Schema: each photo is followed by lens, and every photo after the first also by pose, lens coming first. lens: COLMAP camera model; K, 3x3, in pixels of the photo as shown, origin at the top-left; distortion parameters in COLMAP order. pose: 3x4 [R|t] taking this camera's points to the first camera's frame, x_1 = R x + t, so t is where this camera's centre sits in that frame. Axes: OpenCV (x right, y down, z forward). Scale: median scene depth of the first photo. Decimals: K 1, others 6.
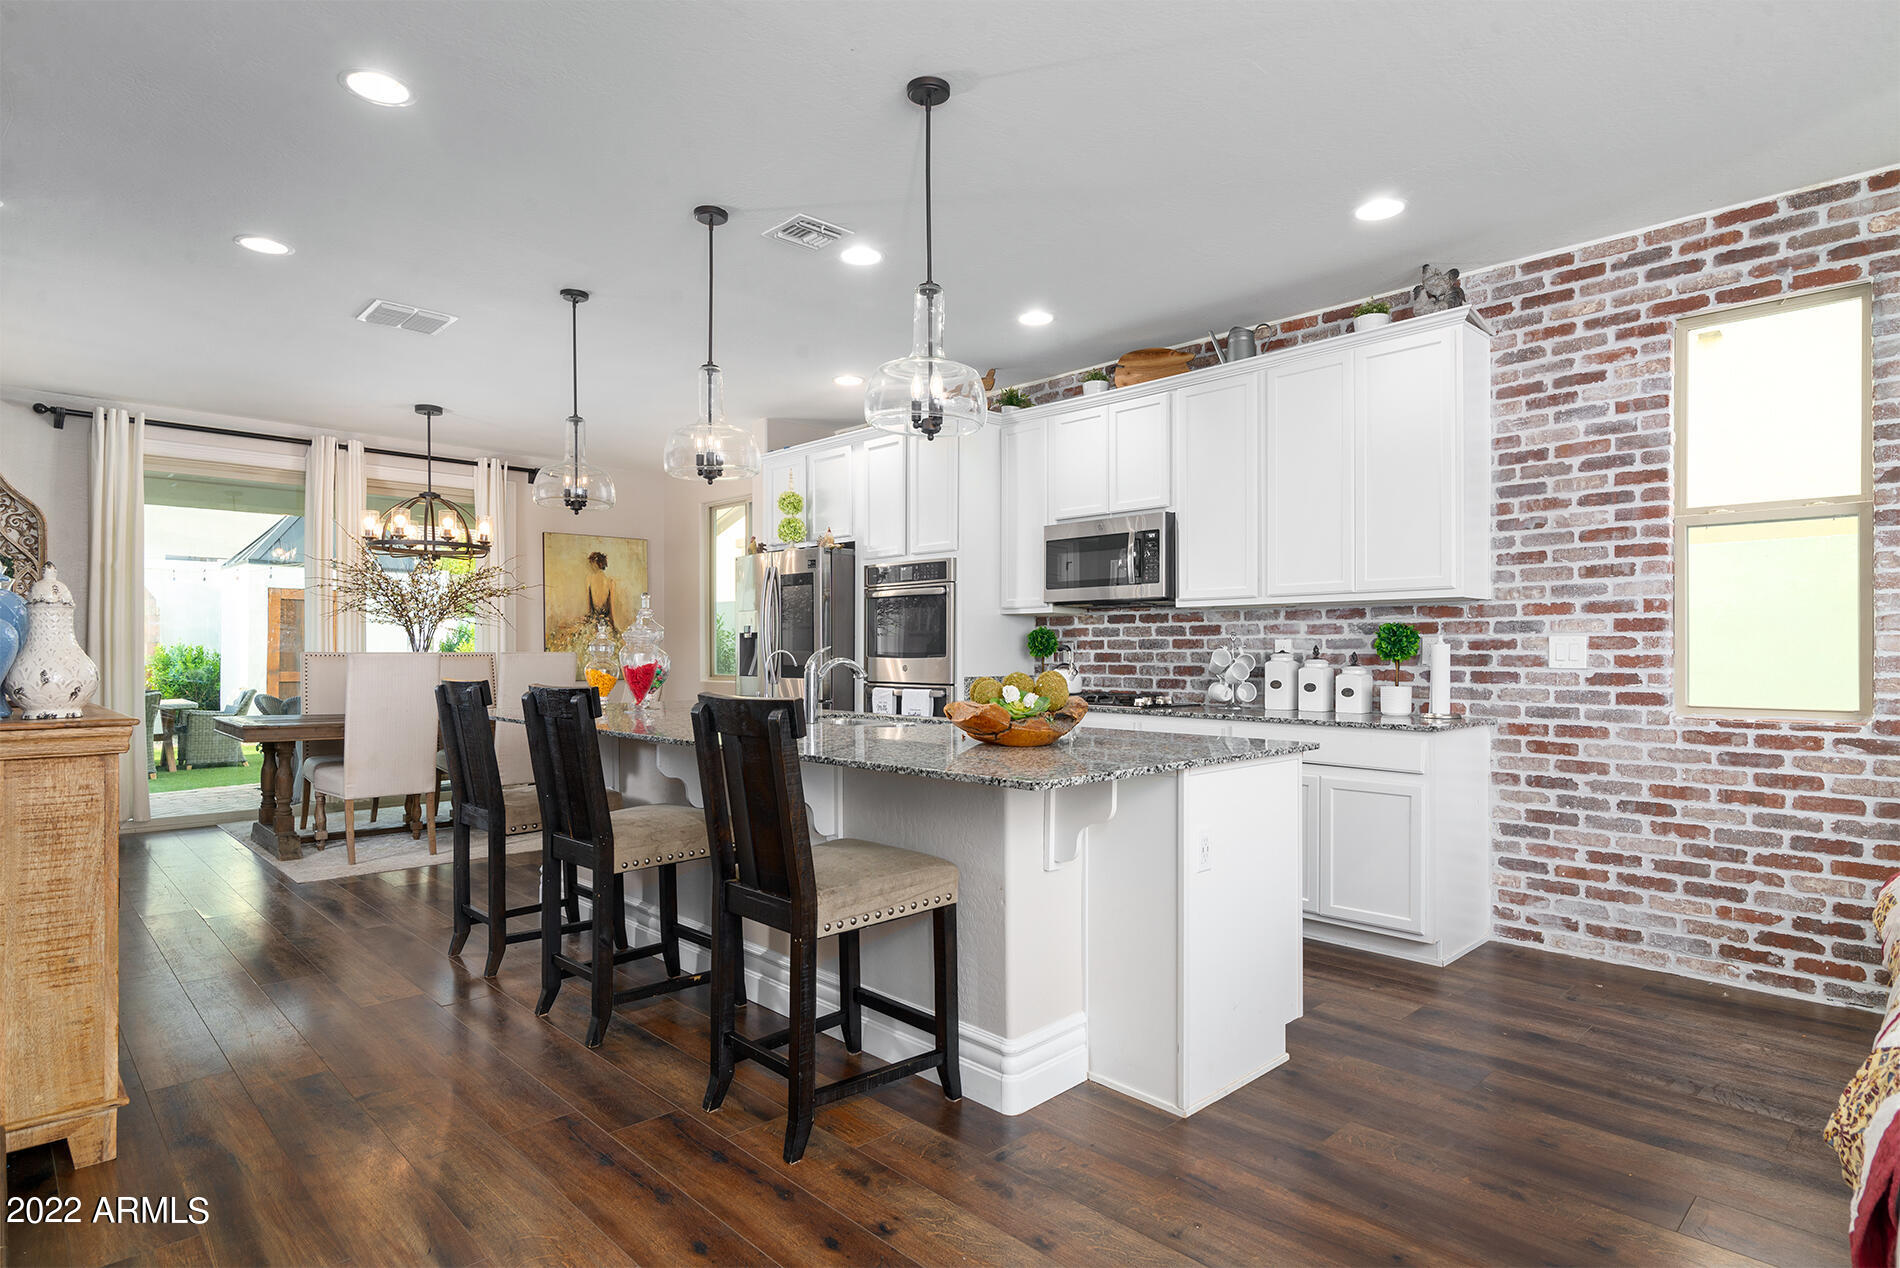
lens RADIAL K [[1020.1, 0, 949.0], [0, 1020.1, 648.4], [0, 0, 1]] dist [-0.002833, -0.000279]
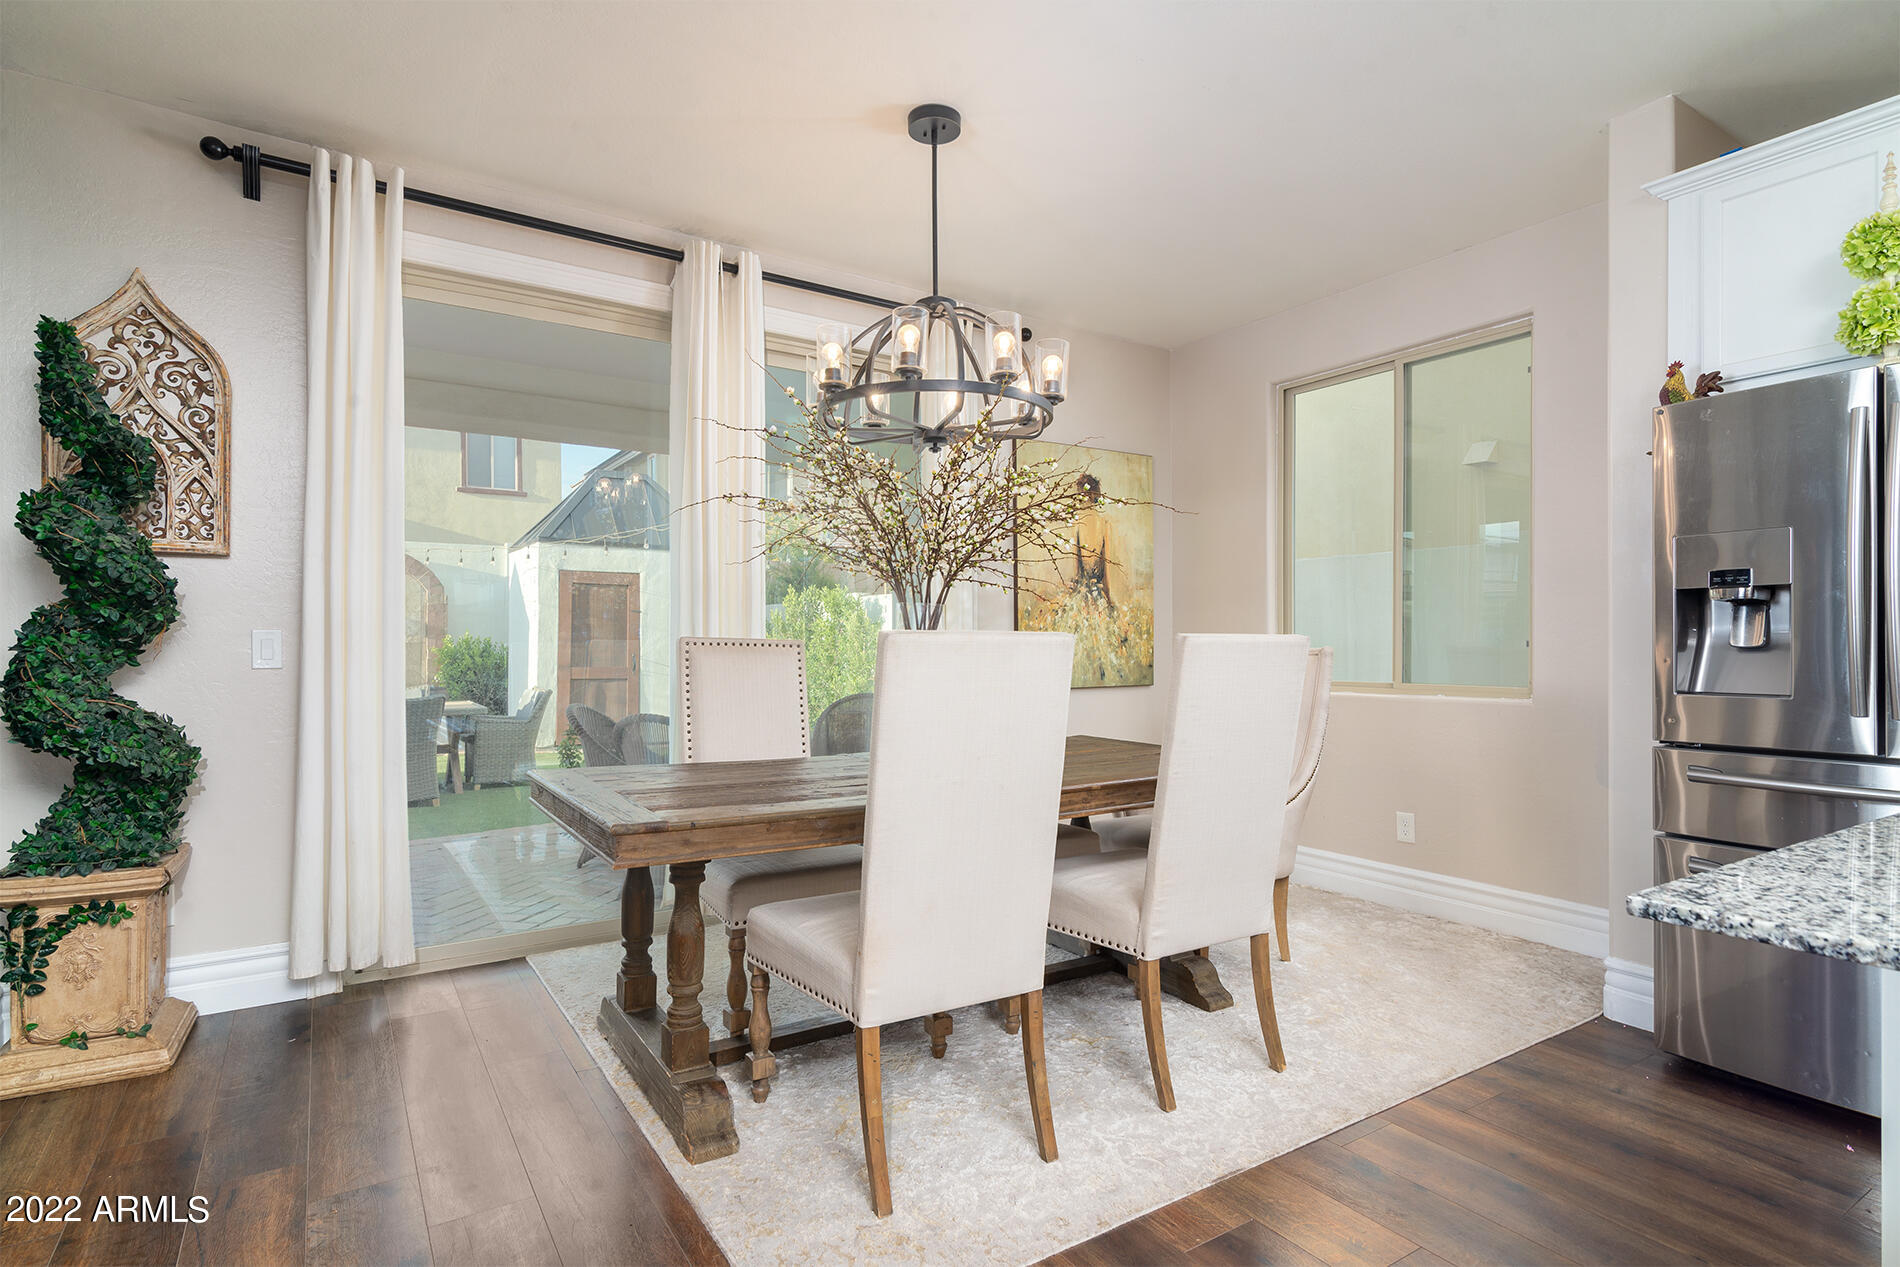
lens RADIAL K [[1009.2, 0, 982.0], [0, 1009.2, 637.4], [0, 0, 1]] dist [0.007918, -0.003618]
pose [[0.984431, -0.000531, -0.175769, -0.678322], [-0.000840, 0.999970, -0.007726, 0.013827], [0.175768, 0.007753, 0.984401, 0.903504]]
